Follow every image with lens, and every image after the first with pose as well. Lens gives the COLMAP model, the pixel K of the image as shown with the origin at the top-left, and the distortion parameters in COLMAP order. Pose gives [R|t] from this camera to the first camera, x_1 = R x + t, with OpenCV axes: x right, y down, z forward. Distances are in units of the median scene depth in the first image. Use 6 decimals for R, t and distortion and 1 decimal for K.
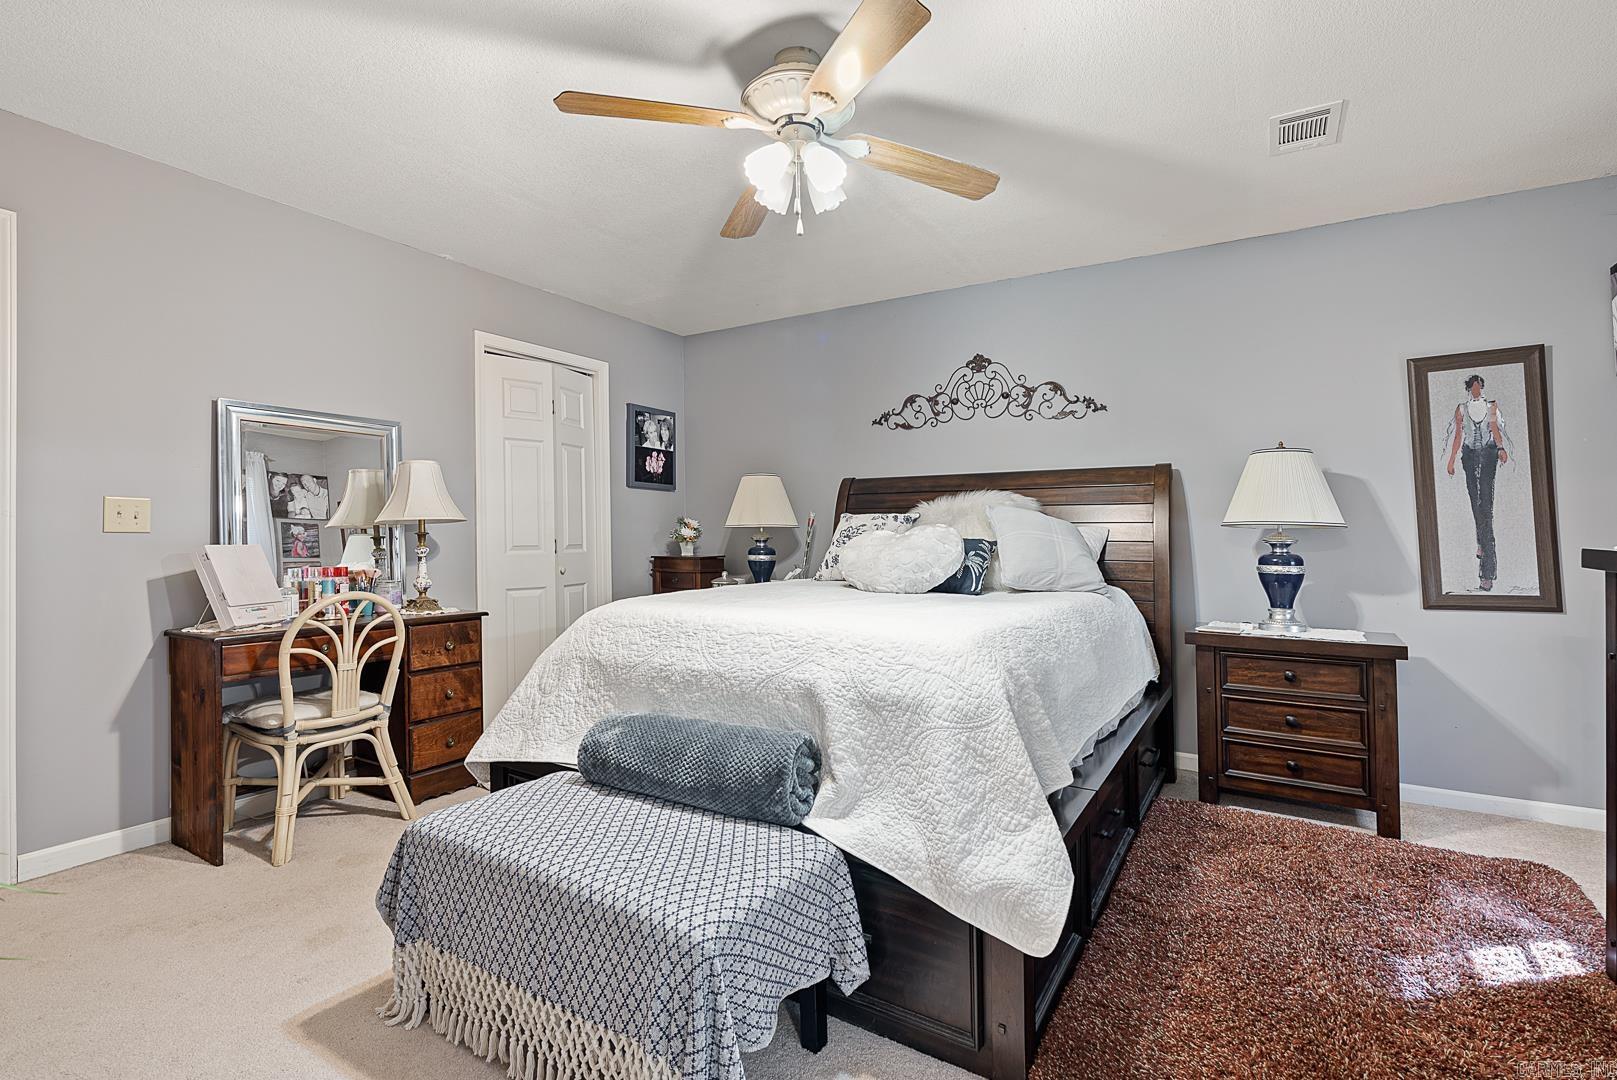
lens RADIAL K [[746.7, 0, 809.0], [0, 746.7, 538.5], [0, 0, 1]] dist [-0.016295, 0.004235]
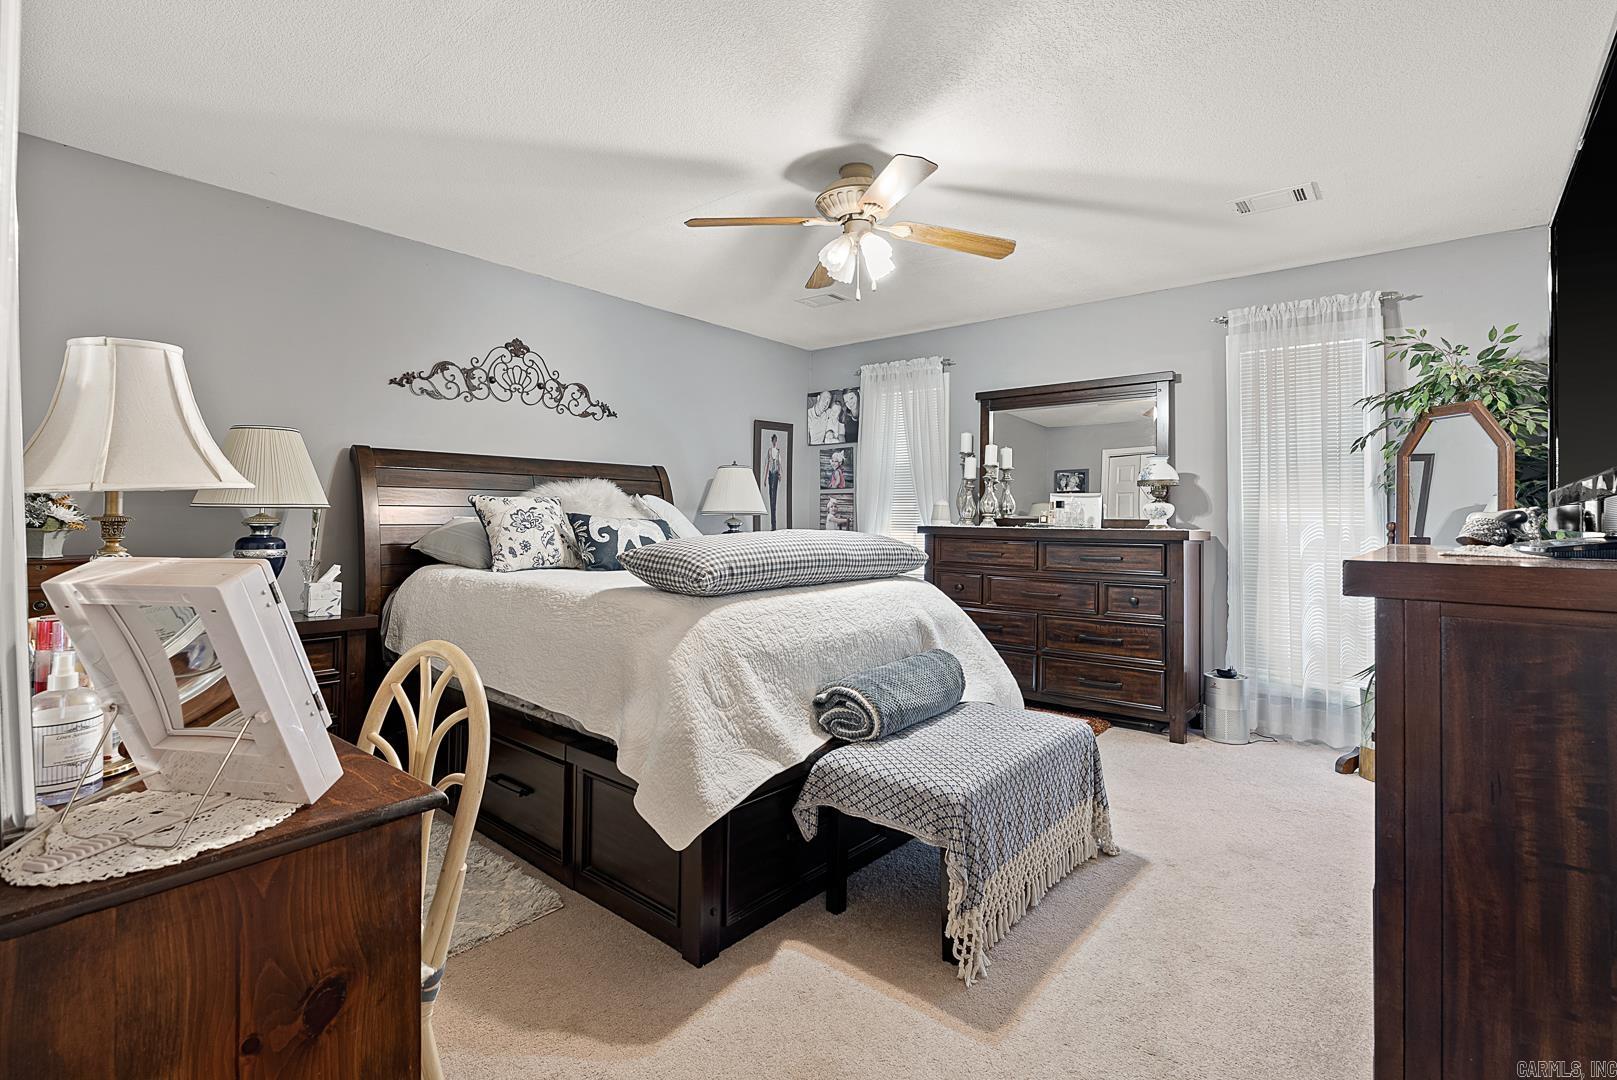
lens RADIAL K [[746.7, 0, 809.8], [0, 746.7, 526.2], [0, 0, 1]] dist [-0.016295, 0.004235]
pose [[0.143922, -0.010638, 0.989532, -0.720137], [0.002350, 0.999943, 0.010408, -0.004562], [-0.989586, 0.000828, 0.143939, 0.472945]]
